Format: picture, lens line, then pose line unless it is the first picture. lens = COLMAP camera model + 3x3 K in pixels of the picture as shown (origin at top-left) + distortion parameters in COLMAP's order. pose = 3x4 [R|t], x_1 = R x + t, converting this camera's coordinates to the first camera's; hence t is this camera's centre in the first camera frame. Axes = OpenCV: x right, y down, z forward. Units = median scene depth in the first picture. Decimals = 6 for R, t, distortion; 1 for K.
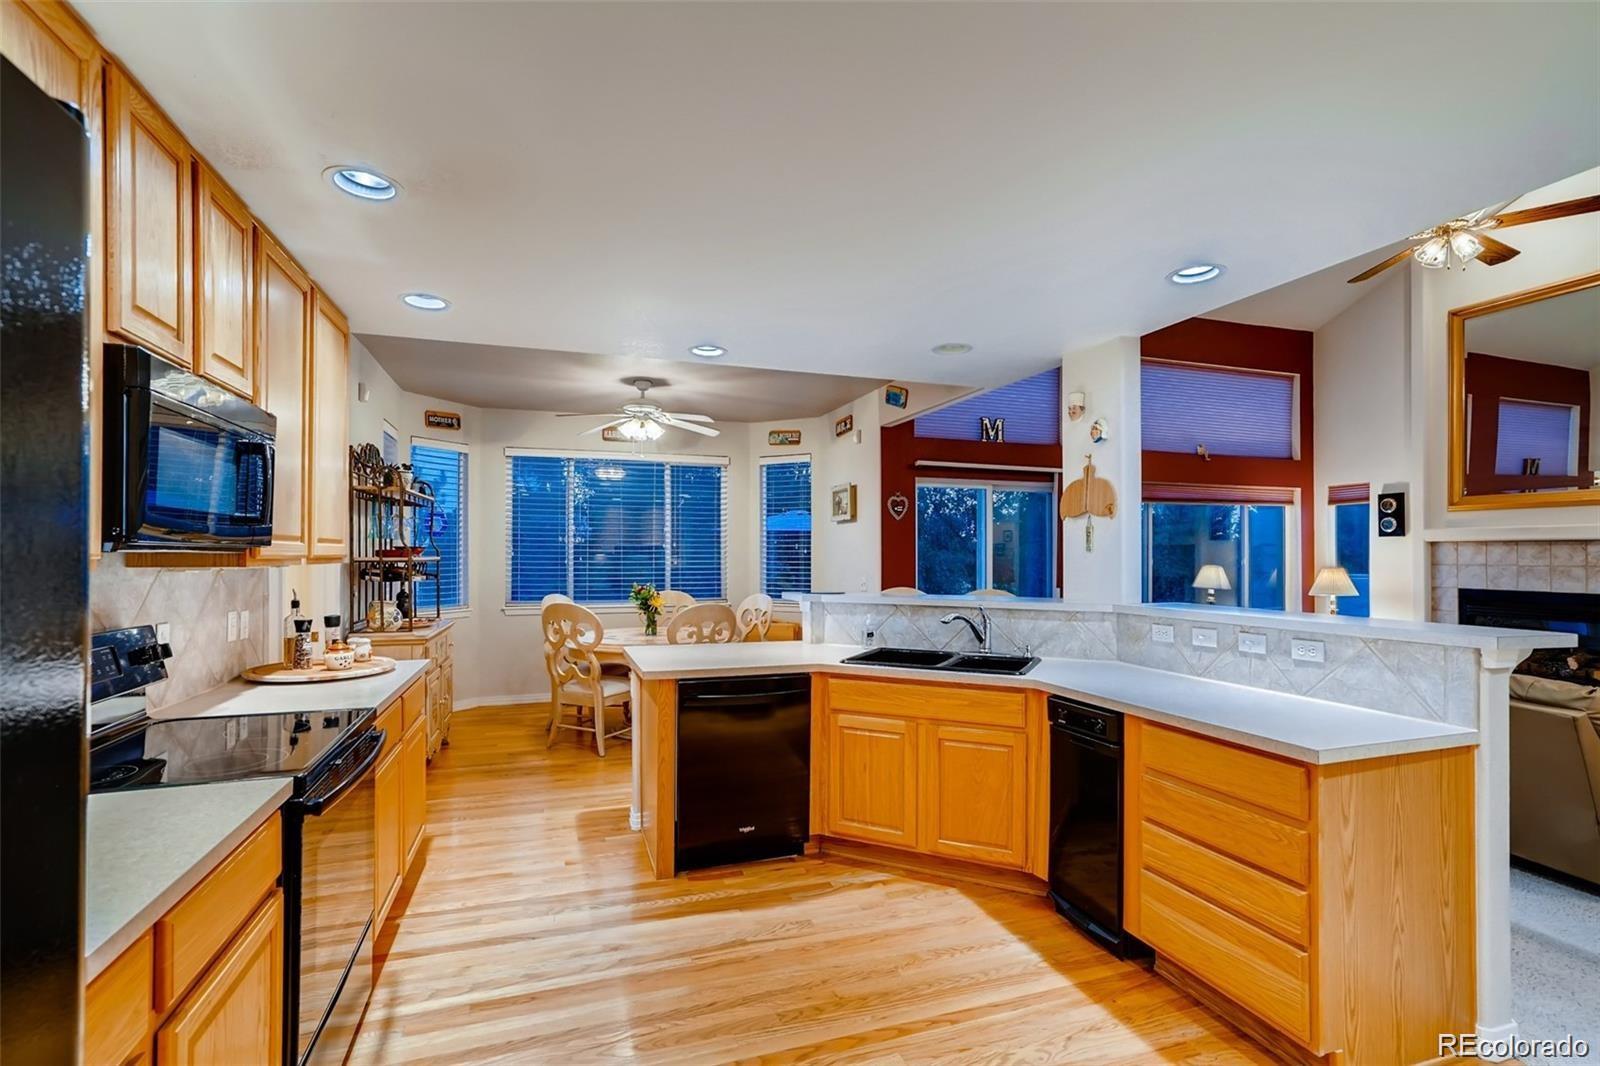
lens RADIAL K [[744.3, 0, 805.9], [0, 744.3, 546.9], [0, 0, 1]] dist [-0.024105, 0.012122]
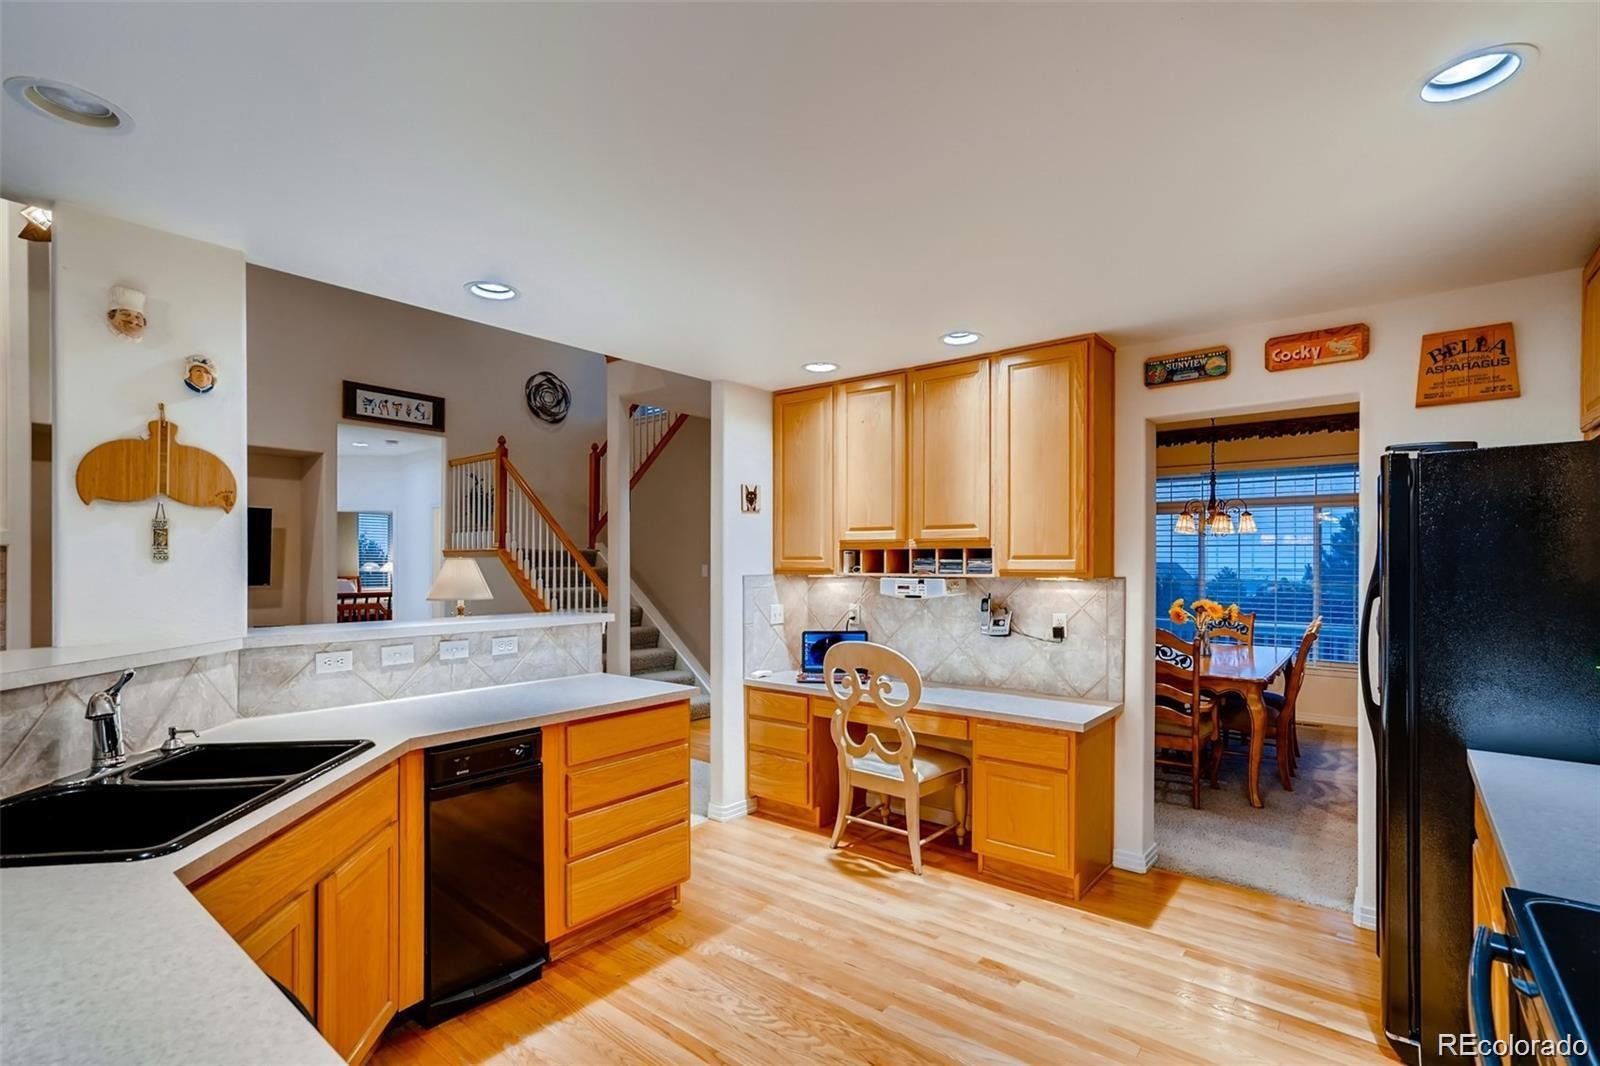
lens RADIAL K [[744.3, 0, 792.4], [0, 744.3, 563.9], [0, 0, 1]] dist [-0.024105, 0.012122]
pose [[-0.526279, -0.003977, 0.850303, -0.434702], [-0.011761, 0.999927, -0.002602, 0.004620], [-0.850231, -0.011369, -0.526287, 0.921408]]
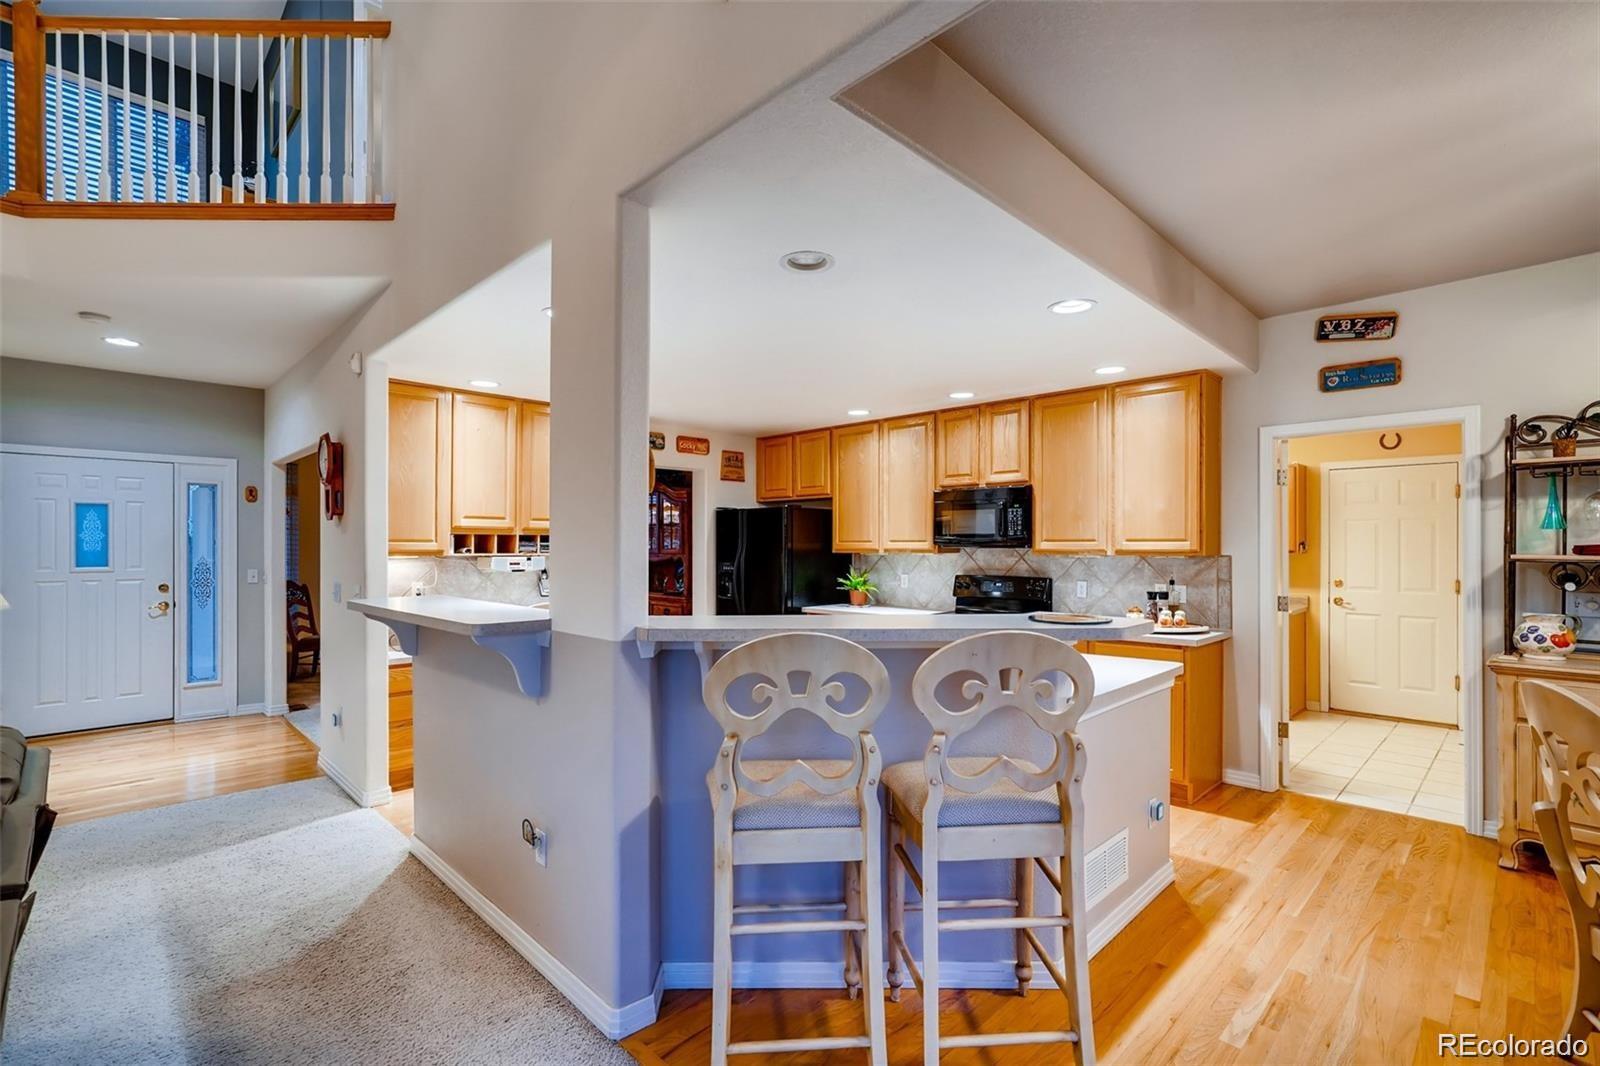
lens RADIAL K [[744.3, 0, 803.6], [0, 744.3, 546.1], [0, 0, 1]] dist [-0.024105, 0.012122]
pose [[-0.896791, -0.005288, -0.442423, 0.565868], [0.000480, 0.999916, -0.012925, 0.018861], [0.442454, -0.011803, -0.896714, 1.748090]]
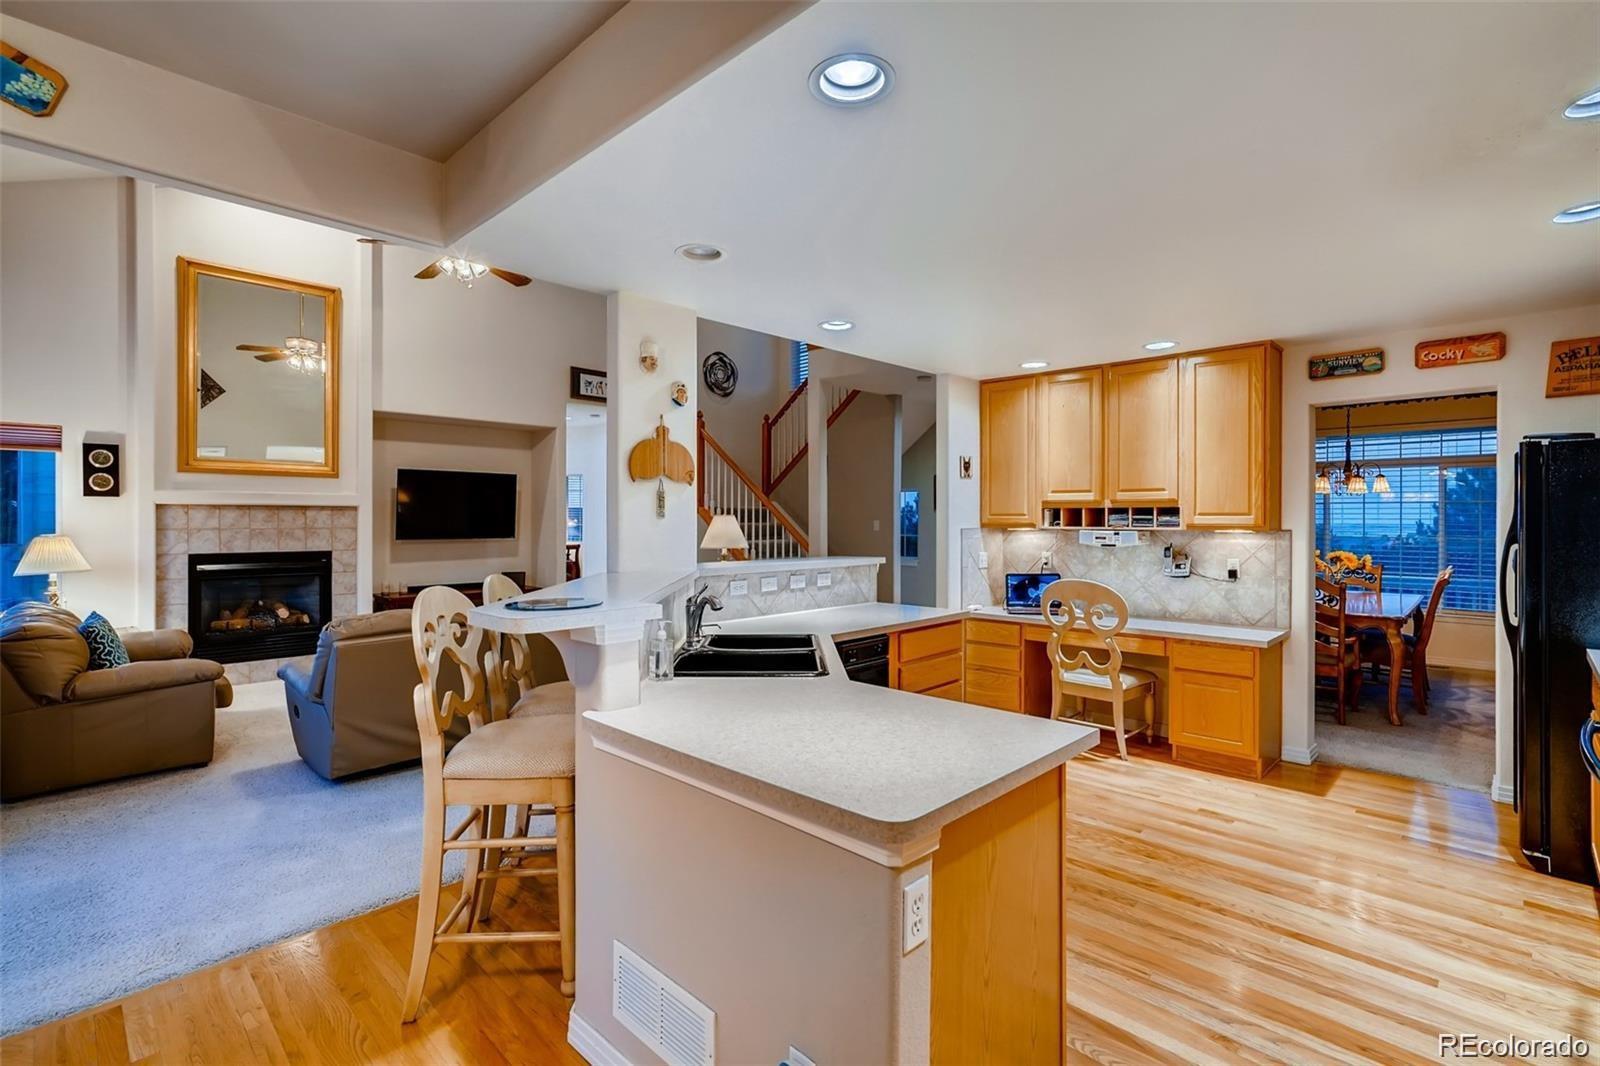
lens RADIAL K [[744.3, 0, 792.1], [0, 744.3, 520.9], [0, 0, 1]] dist [-0.024105, 0.012122]
pose [[-0.446769, -0.004742, 0.894637, -0.564788], [-0.011276, 0.999936, -0.000331, 0.009342], [-0.894578, -0.010236, -0.446794, 1.339136]]
